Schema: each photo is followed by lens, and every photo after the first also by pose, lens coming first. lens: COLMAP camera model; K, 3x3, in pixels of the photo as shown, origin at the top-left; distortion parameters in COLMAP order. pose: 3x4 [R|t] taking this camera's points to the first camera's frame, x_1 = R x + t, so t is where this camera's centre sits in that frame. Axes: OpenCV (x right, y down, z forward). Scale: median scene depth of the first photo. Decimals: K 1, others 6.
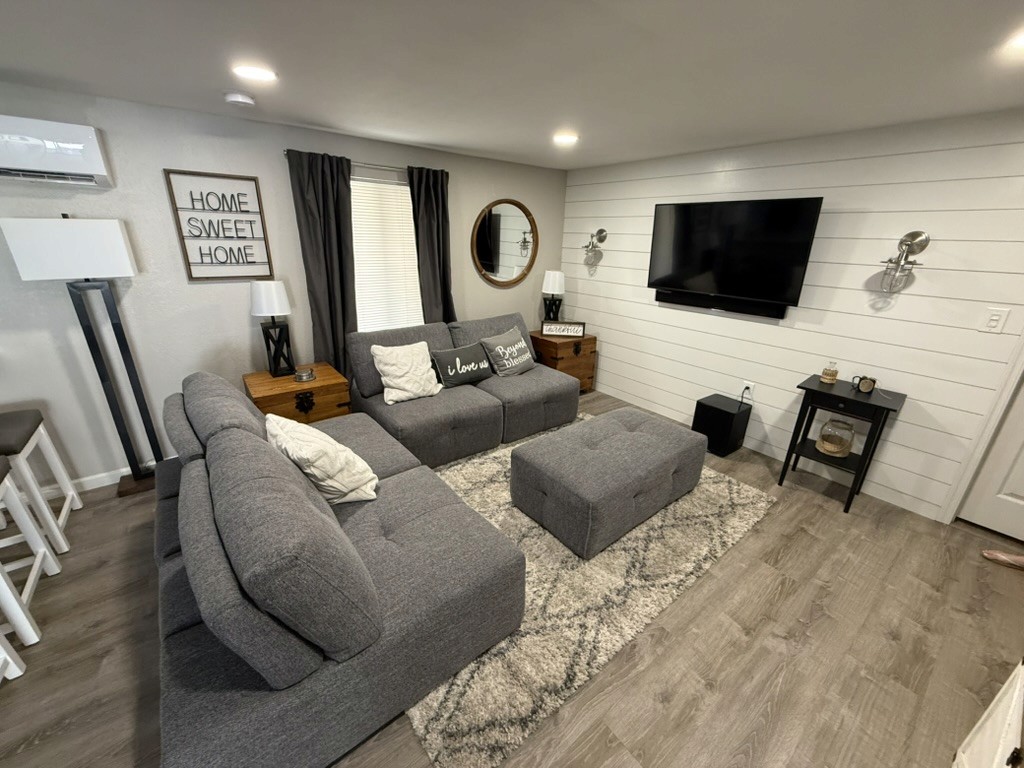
lens RADIAL K [[408.7, 0, 508.5], [0, 408.7, 384.0], [0, 0, 1]] dist [-0.000247, 0.000375]
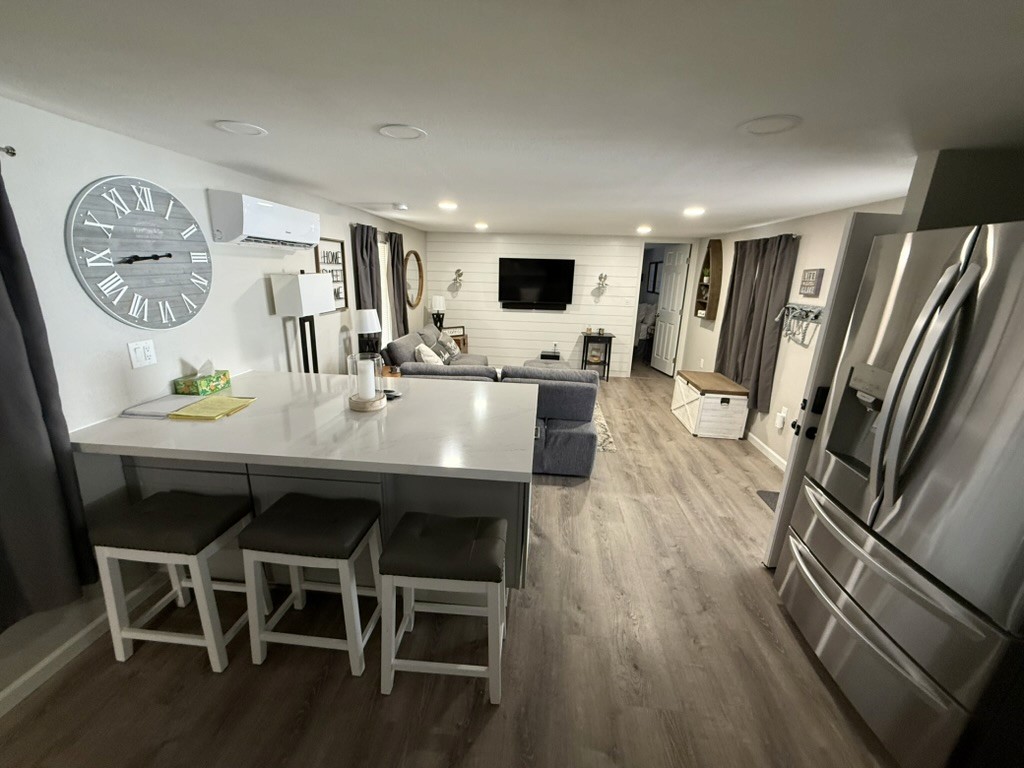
lens RADIAL K [[408.7, 0, 508.5], [0, 408.7, 384.0], [0, 0, 1]] dist [-0.000247, 0.000375]
pose [[0.682693, -0.201966, 0.702239, -1.278143], [0.241752, 0.969351, 0.043765, 0.065200], [-0.689555, 0.139890, 0.710595, -0.351783]]
